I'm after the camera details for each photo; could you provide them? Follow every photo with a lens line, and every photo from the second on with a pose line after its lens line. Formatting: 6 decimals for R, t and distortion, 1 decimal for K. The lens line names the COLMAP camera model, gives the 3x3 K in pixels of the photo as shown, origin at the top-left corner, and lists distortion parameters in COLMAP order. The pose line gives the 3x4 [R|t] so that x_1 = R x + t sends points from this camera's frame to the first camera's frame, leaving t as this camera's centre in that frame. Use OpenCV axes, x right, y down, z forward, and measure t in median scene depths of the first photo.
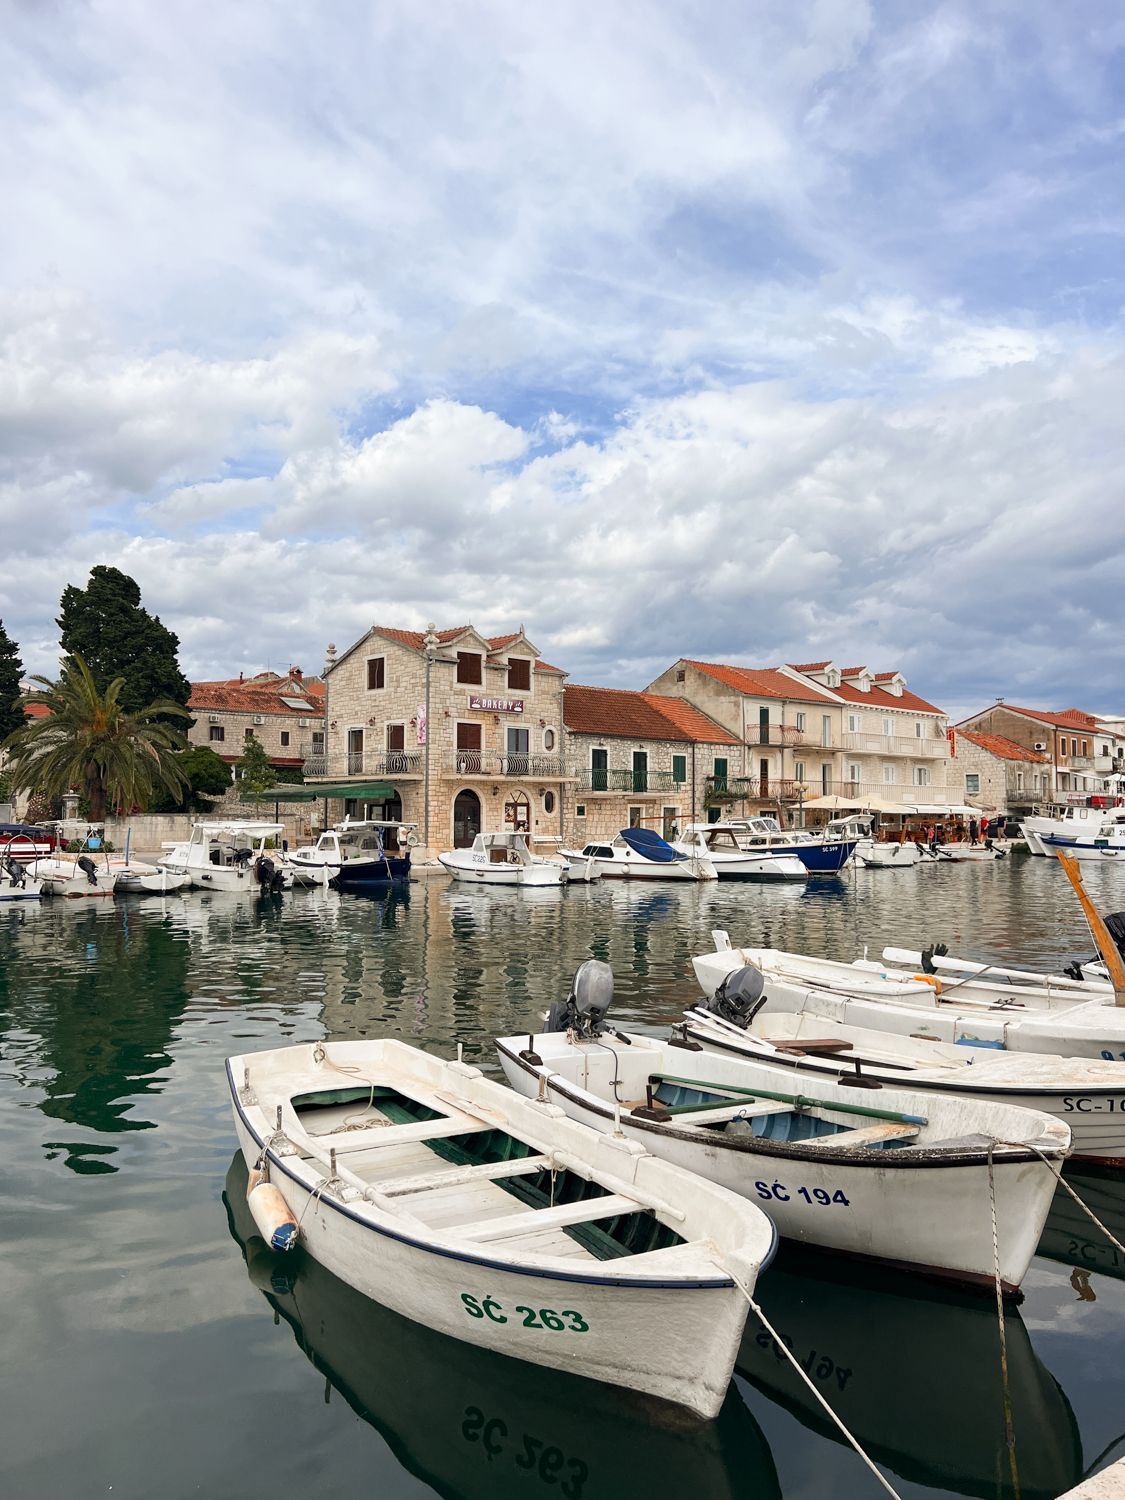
lens RADIAL K [[1130.7, 0, 568.6], [0, 1130.7, 745.3], [0, 0, 1]] dist [0.014576, 0.001824]
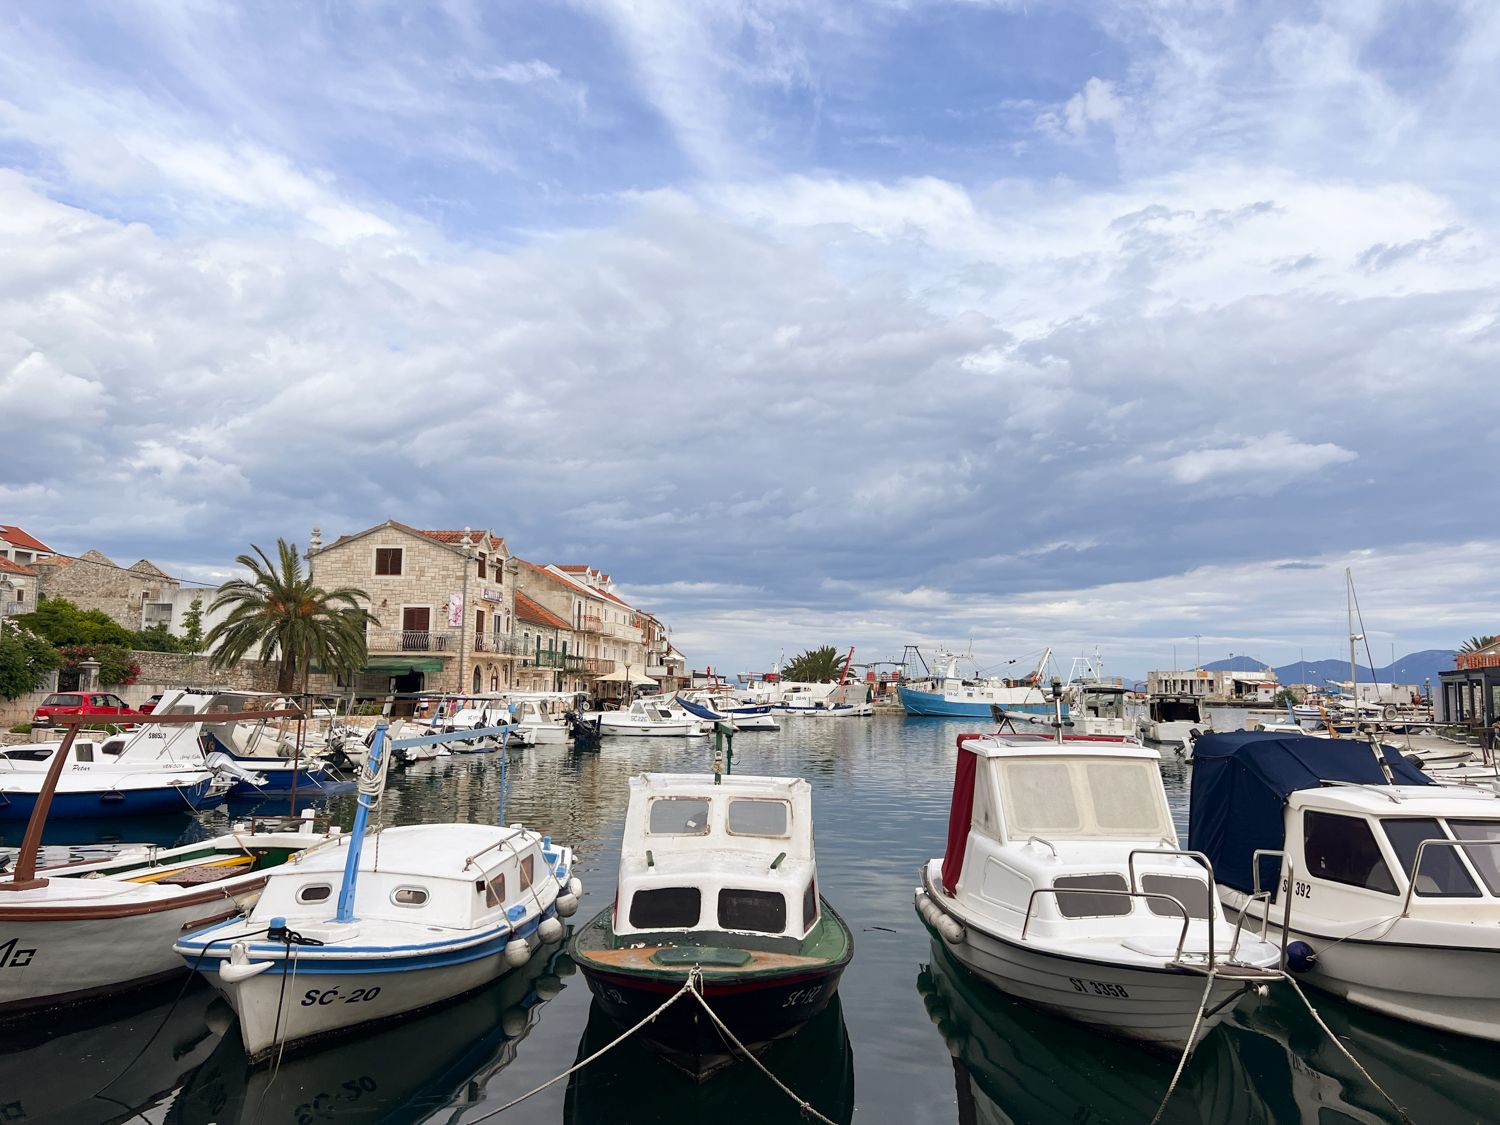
lens RADIAL K [[1130.7, 0, 755.6], [0, 1130.7, 565.2], [0, 0, 1]] dist [0.014576, 0.001824]
pose [[0.725116, 0.075496, 0.684475, -0.691342], [-0.048319, 0.997100, -0.058789, -0.010397], [-0.686929, 0.009555, 0.726662, -0.087074]]
